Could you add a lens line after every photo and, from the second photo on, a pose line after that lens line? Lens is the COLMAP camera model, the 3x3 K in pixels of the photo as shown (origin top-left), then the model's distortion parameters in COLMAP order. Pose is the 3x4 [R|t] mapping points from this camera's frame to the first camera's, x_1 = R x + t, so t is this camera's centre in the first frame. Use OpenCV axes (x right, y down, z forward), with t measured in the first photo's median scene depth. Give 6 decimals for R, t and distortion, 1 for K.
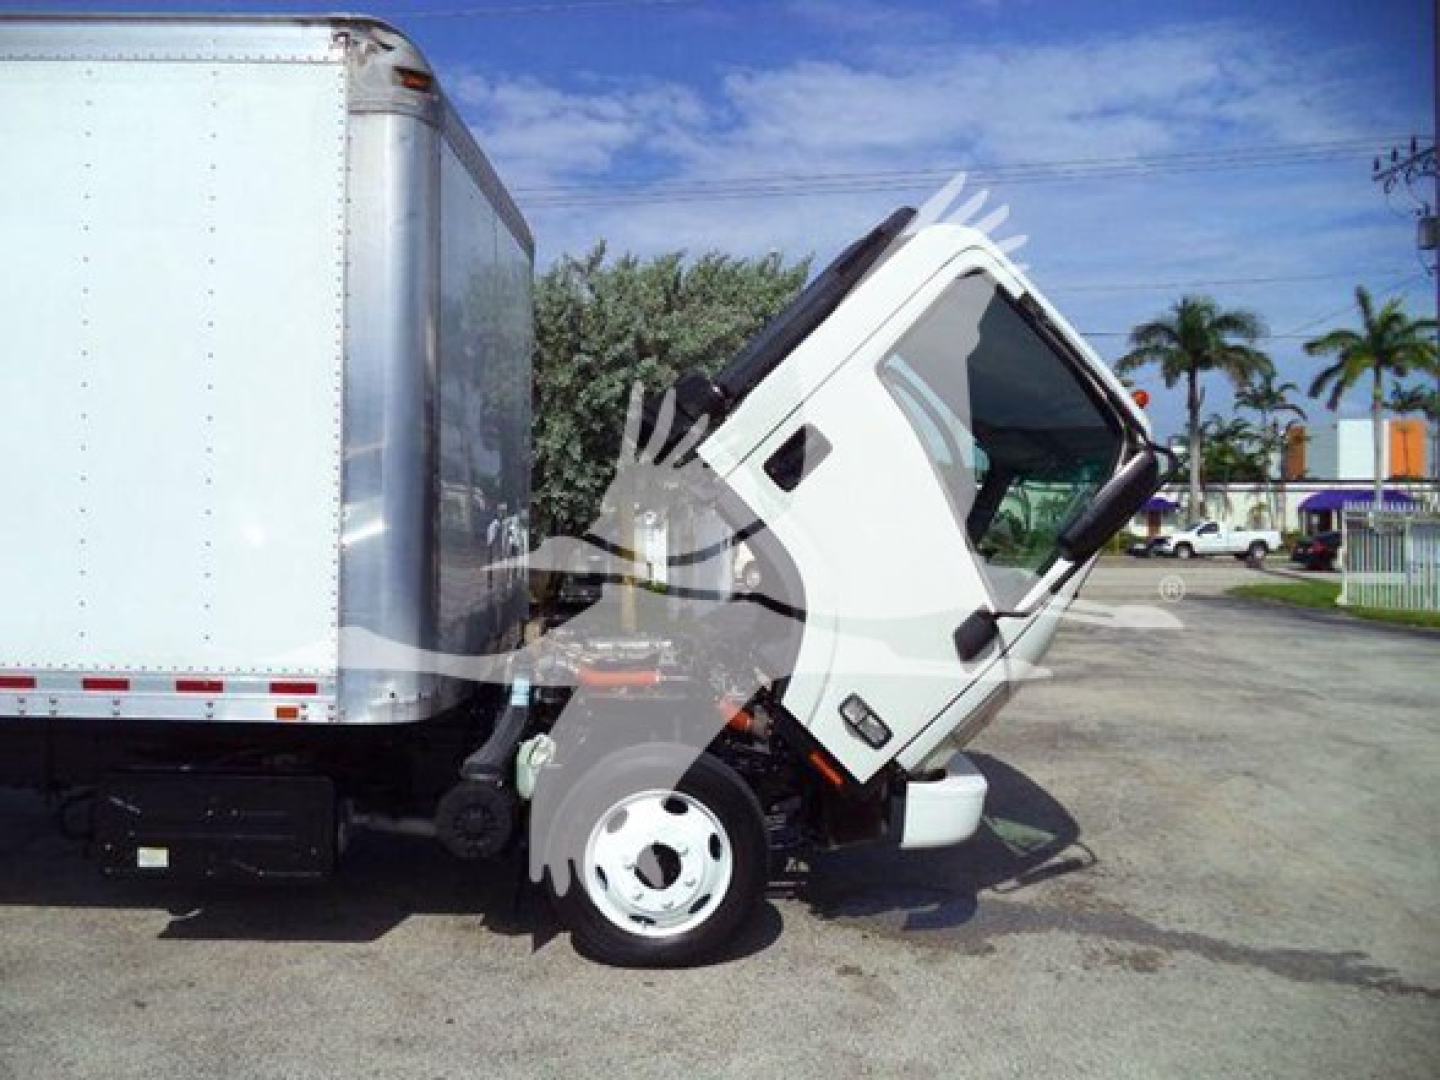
lens RADIAL K [[1138.1, 0, 720.0], [0, 1138.1, 540.0], [0, 0, 1]] dist [-0.018355, -0.007943]
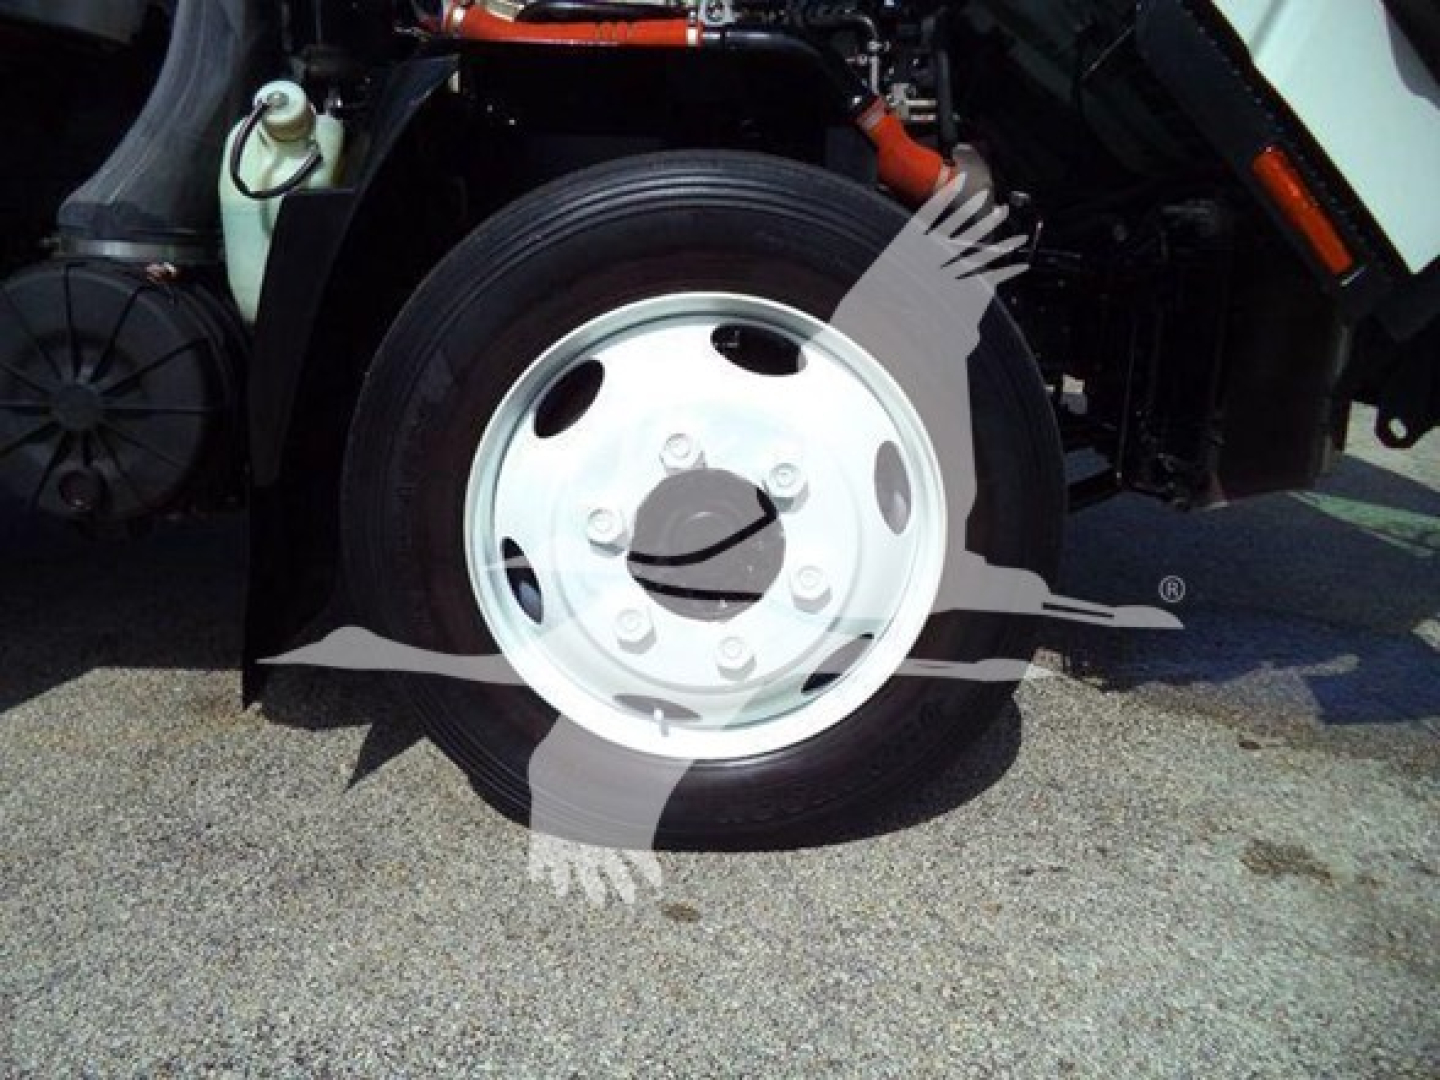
lens RADIAL K [[1138.1, 0, 720.0], [0, 1138.1, 540.0], [0, 0, 1]] dist [-0.018355, -0.007943]
pose [[0.999668, 0.009244, -0.024047, -0.043289], [-0.003145, 0.970214, 0.242229, 0.210902], [0.025570, -0.242073, 0.969921, 0.702830]]
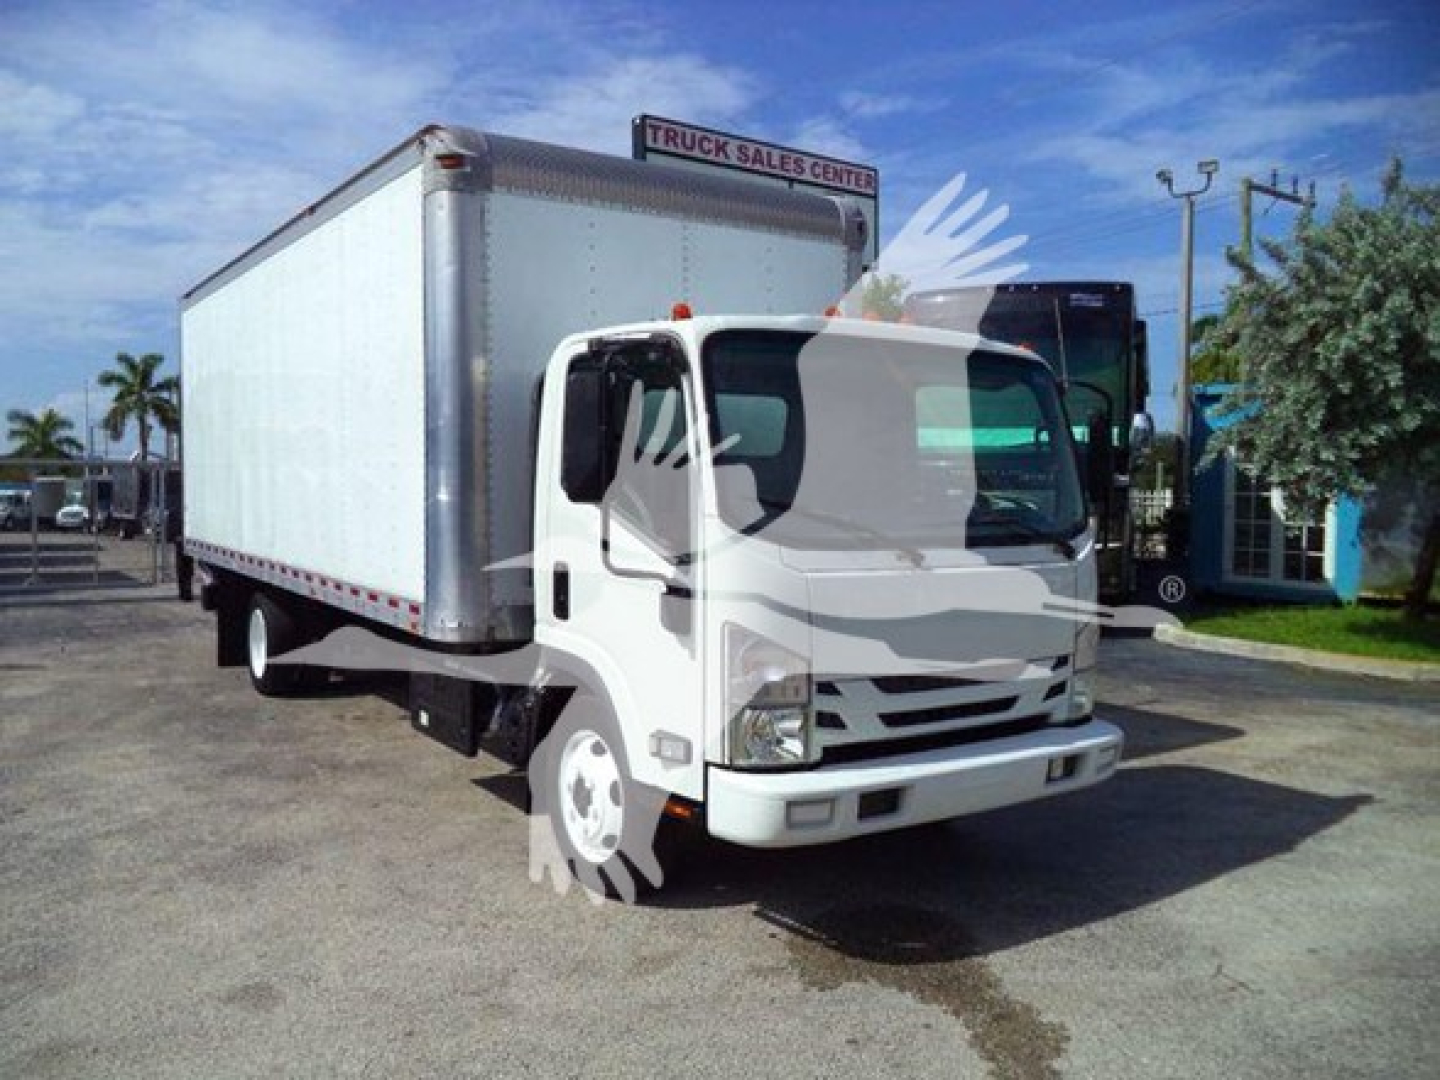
lens RADIAL K [[1138.1, 0, 720.0], [0, 1138.1, 540.0], [0, 0, 1]] dist [-0.018355, -0.007943]
pose [[0.573226, 0.035525, -0.818627, 0.938175], [-0.021076, 0.999368, 0.028610, -0.005644], [0.819126, 0.000853, 0.573613, 0.457429]]
